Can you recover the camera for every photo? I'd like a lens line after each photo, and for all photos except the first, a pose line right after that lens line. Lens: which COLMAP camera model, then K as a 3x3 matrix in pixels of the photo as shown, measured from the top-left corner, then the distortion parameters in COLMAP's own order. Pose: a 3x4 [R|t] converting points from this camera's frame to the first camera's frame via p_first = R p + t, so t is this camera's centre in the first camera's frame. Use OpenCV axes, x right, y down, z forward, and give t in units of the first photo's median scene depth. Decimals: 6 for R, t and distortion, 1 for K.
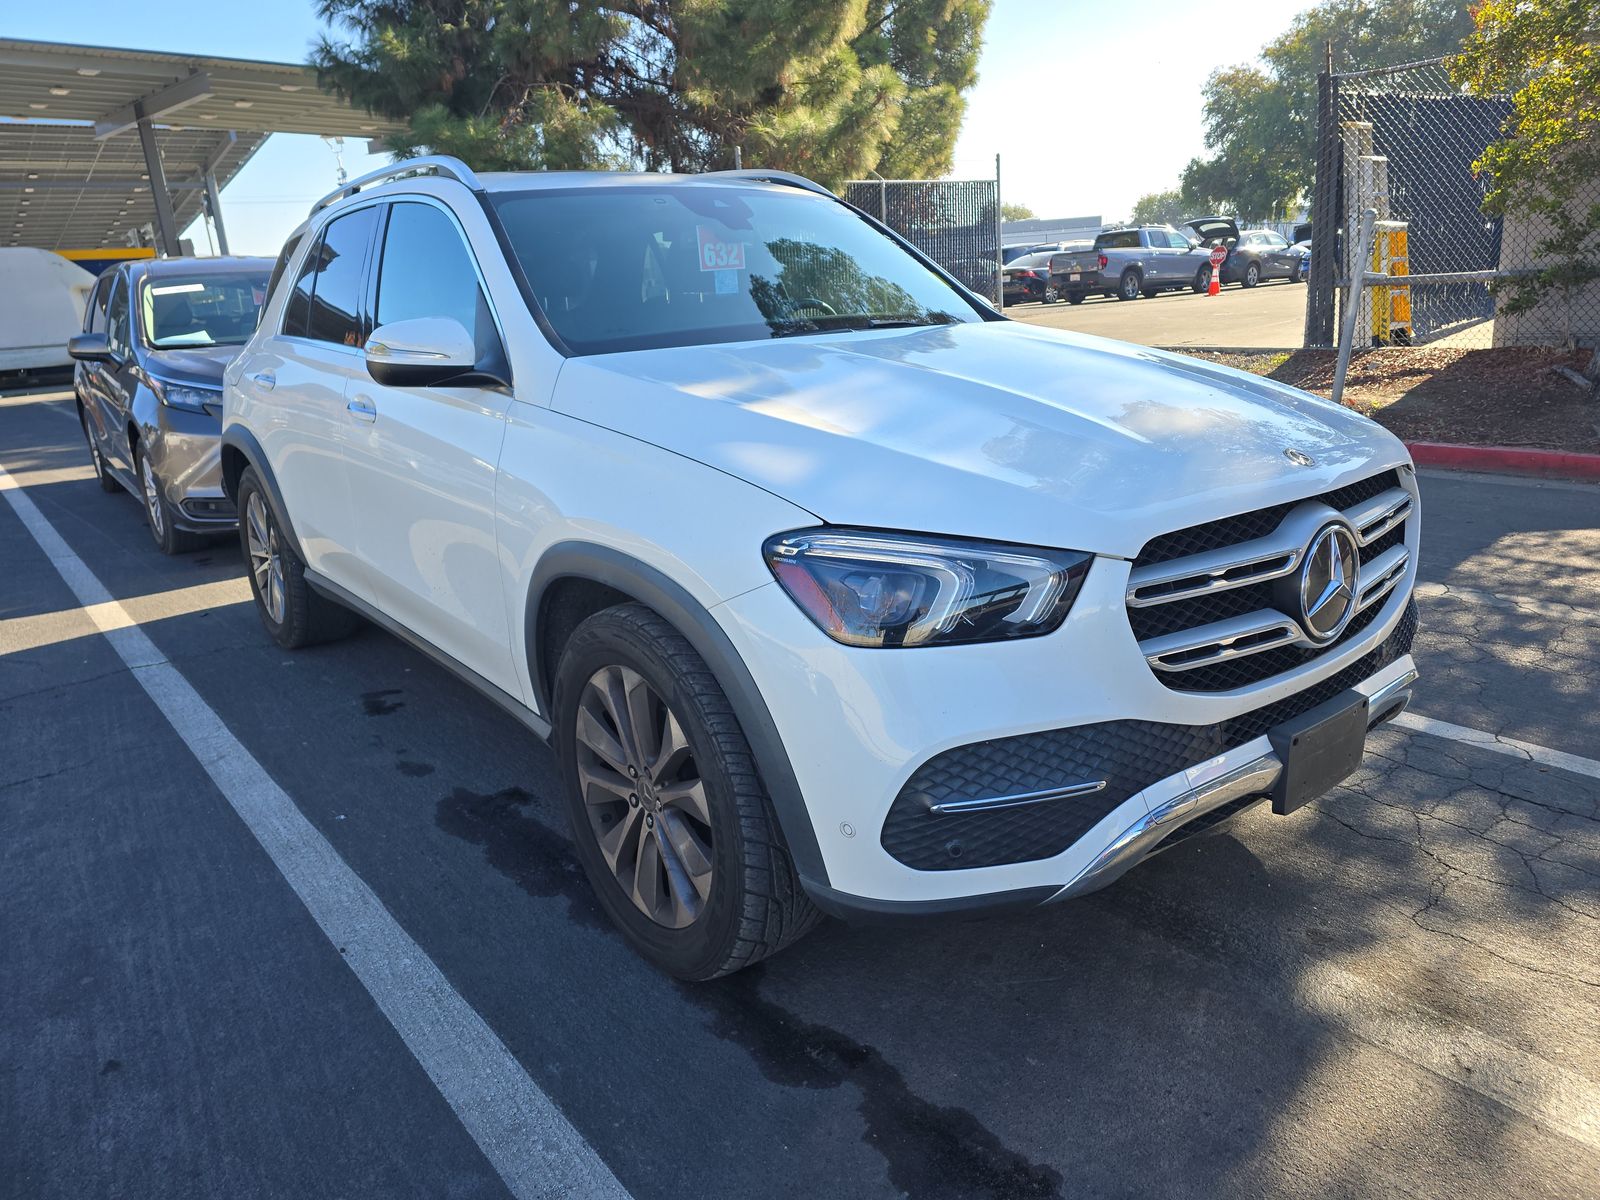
lens RADIAL K [[1077.2, 0, 800.0], [0, 1077.2, 600.0], [0, 0, 1]] dist [0.065678, -0.060776]
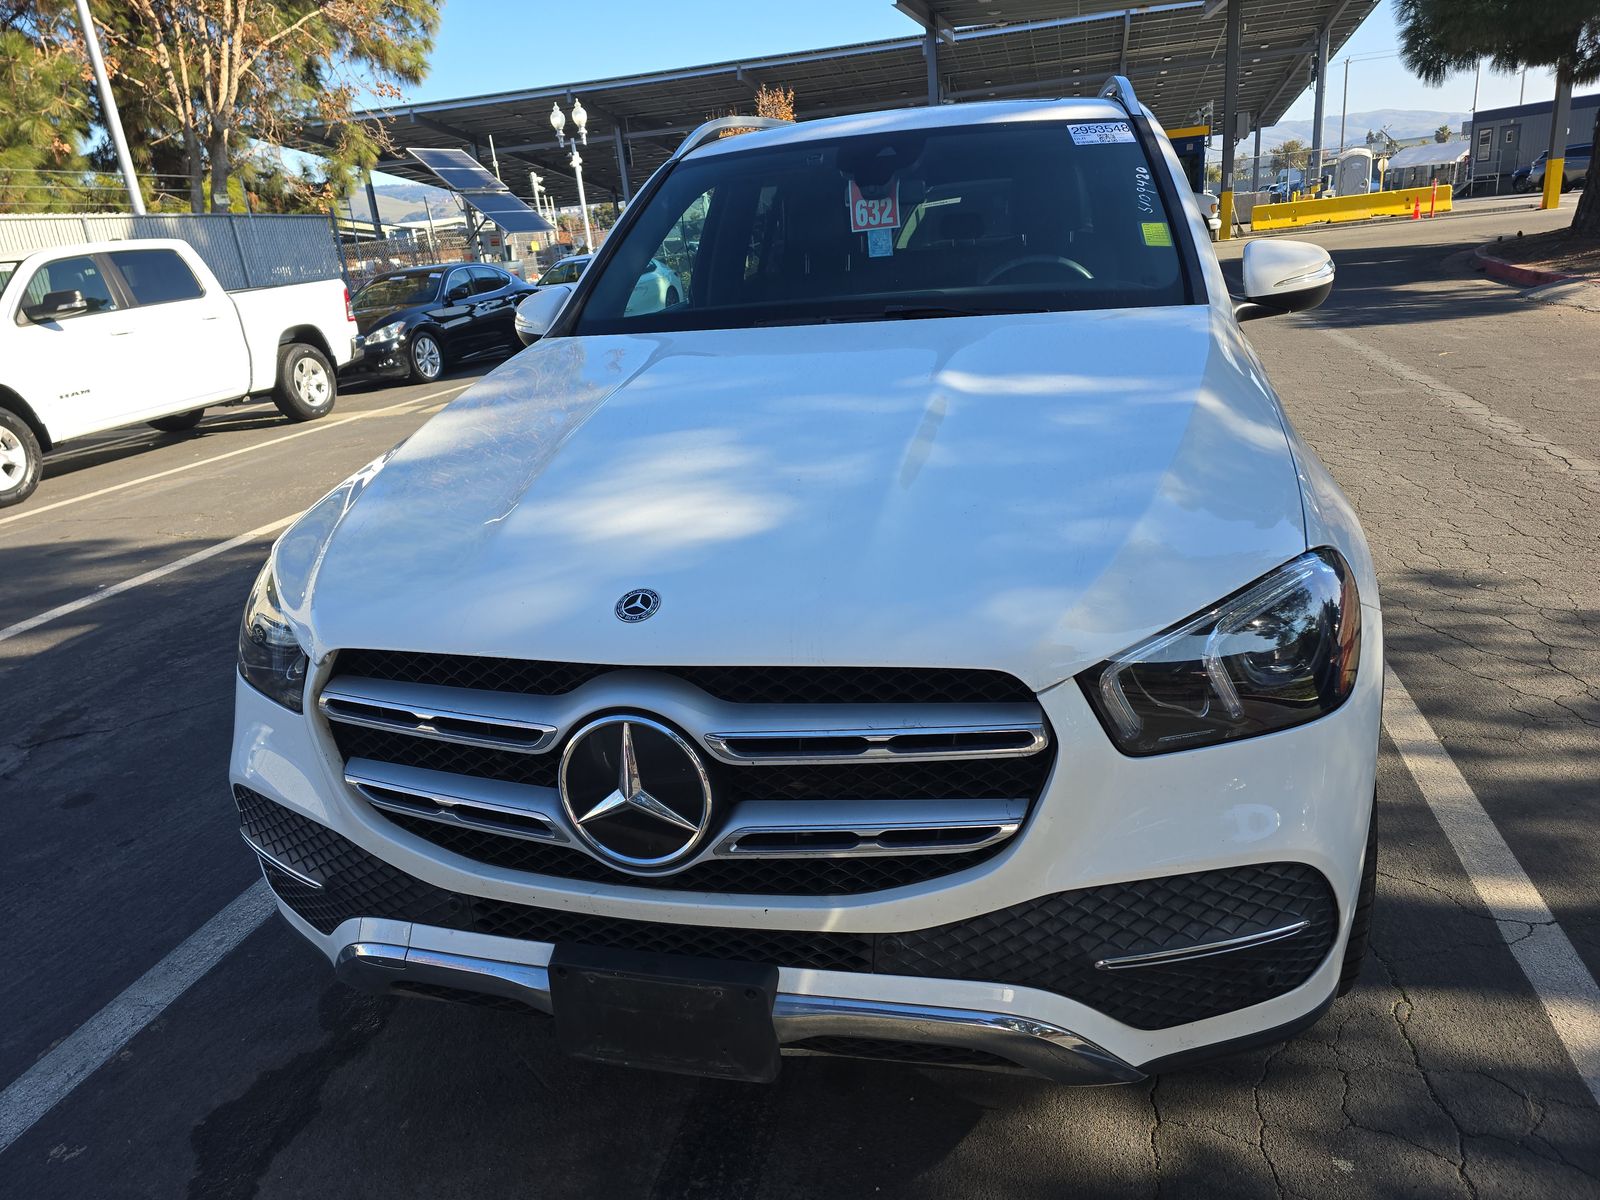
lens RADIAL K [[1073.6, 0, 801.2], [0, 1073.6, 616.2], [0, 0, 1]] dist [0.004703, 0.000352]
pose [[0.621582, 0.263838, -0.737581, 0.618882], [-0.165252, 0.964548, 0.205763, -0.170260], [0.765720, -0.006012, 0.643146, 0.386432]]
